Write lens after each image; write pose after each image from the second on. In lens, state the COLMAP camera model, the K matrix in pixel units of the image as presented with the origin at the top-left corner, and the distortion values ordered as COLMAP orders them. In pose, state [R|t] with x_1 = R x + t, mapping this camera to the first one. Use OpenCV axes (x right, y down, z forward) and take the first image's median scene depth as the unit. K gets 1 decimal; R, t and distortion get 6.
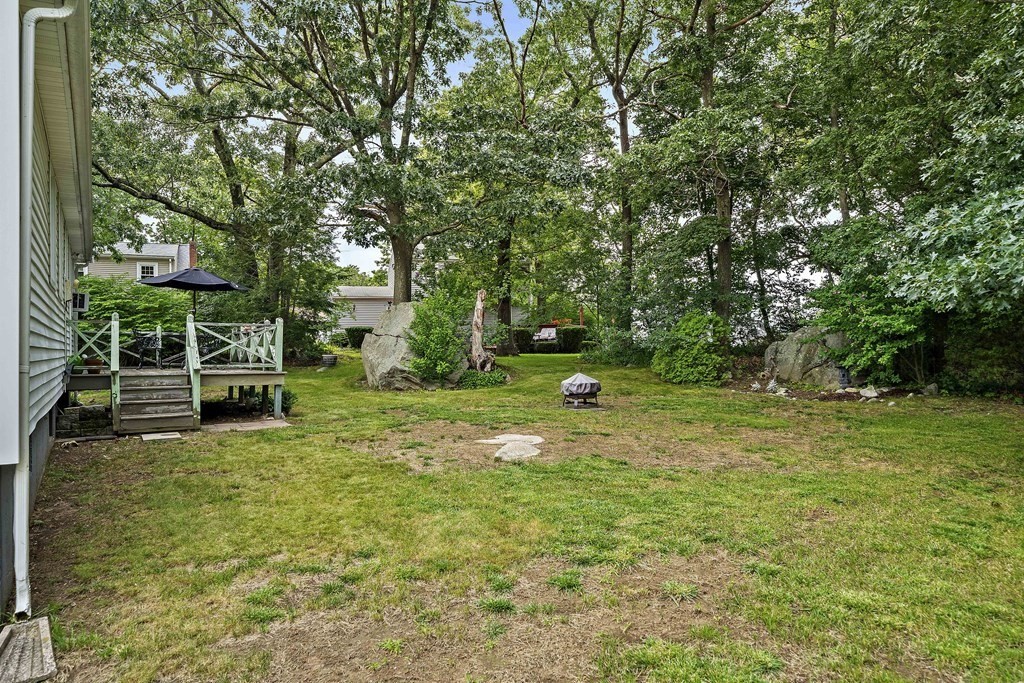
lens RADIAL K [[681.5, 0, 515.9], [0, 681.5, 350.0], [0, 0, 1]] dist [0.001855, 0.000321]
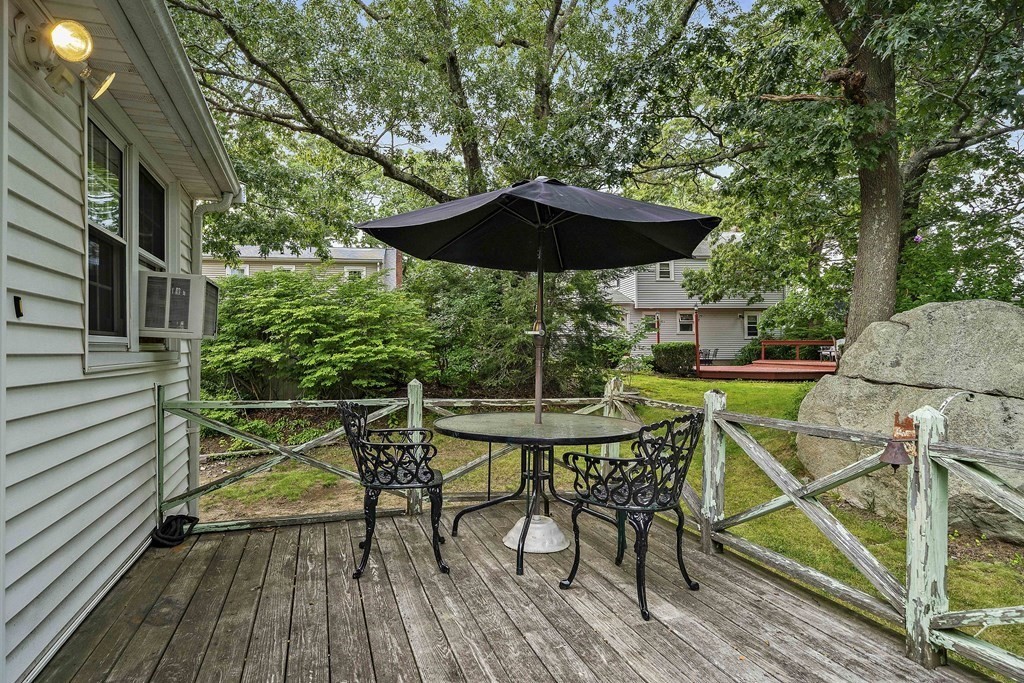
lens RADIAL K [[588.4, 0, 511.4], [0, 588.4, 344.0], [0, 0, 1]] dist [0.003715, -0.002102]
pose [[0.974299, 0.001927, -0.225249, -0.295839], [-0.004714, 0.999919, -0.011835, -0.034238], [0.225208, 0.012592, 0.974229, 0.525030]]
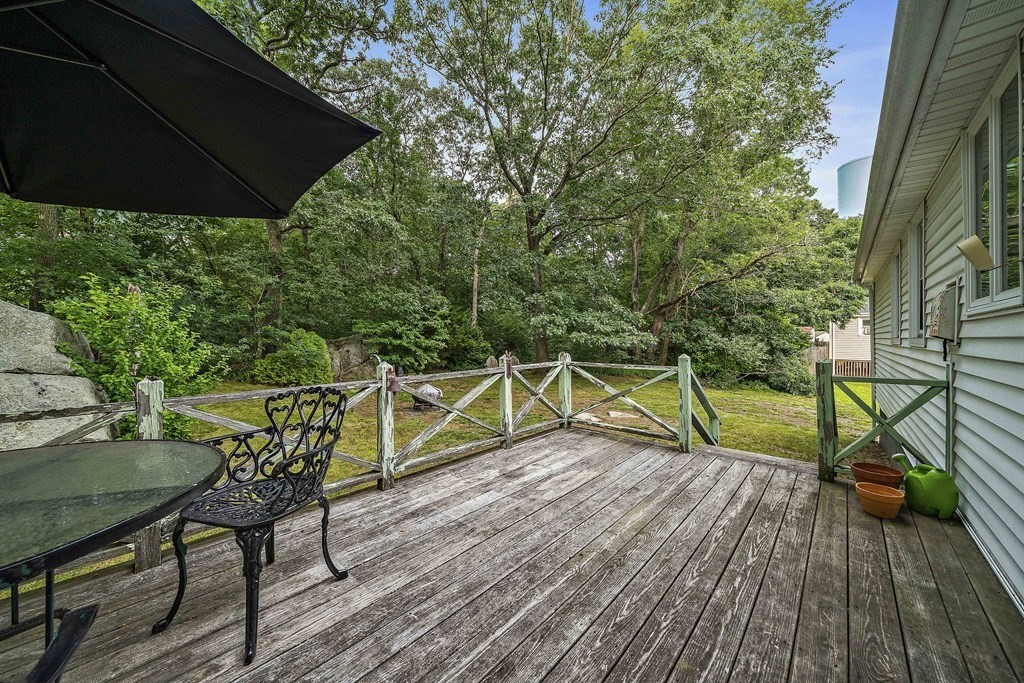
lens RADIAL K [[351.6, 0, 518.2], [0, 351.6, 336.3], [0, 0, 1]] dist [-0.006083, 0.000261]
pose [[-0.267717, 0.005187, 0.963484, -0.384909], [0.000591, 0.999986, -0.005220, -0.033208], [-0.963498, -0.000828, -0.267716, 0.635812]]
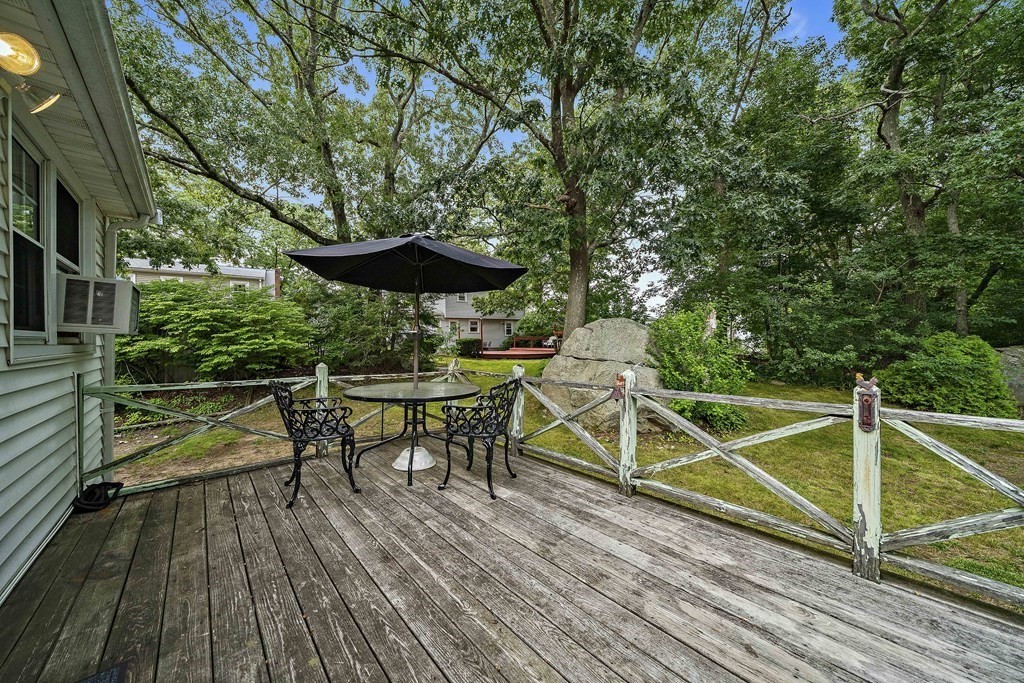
lens RADIAL K [[351.6, 0, 515.1], [0, 351.6, 341.6], [0, 0, 1]] dist [-0.006083, 0.000261]
pose [[0.981961, 0.002962, 0.189062, -0.312603], [-0.002017, 0.999984, -0.005191, -0.034246], [-0.189075, 0.004716, 0.981951, 0.526311]]
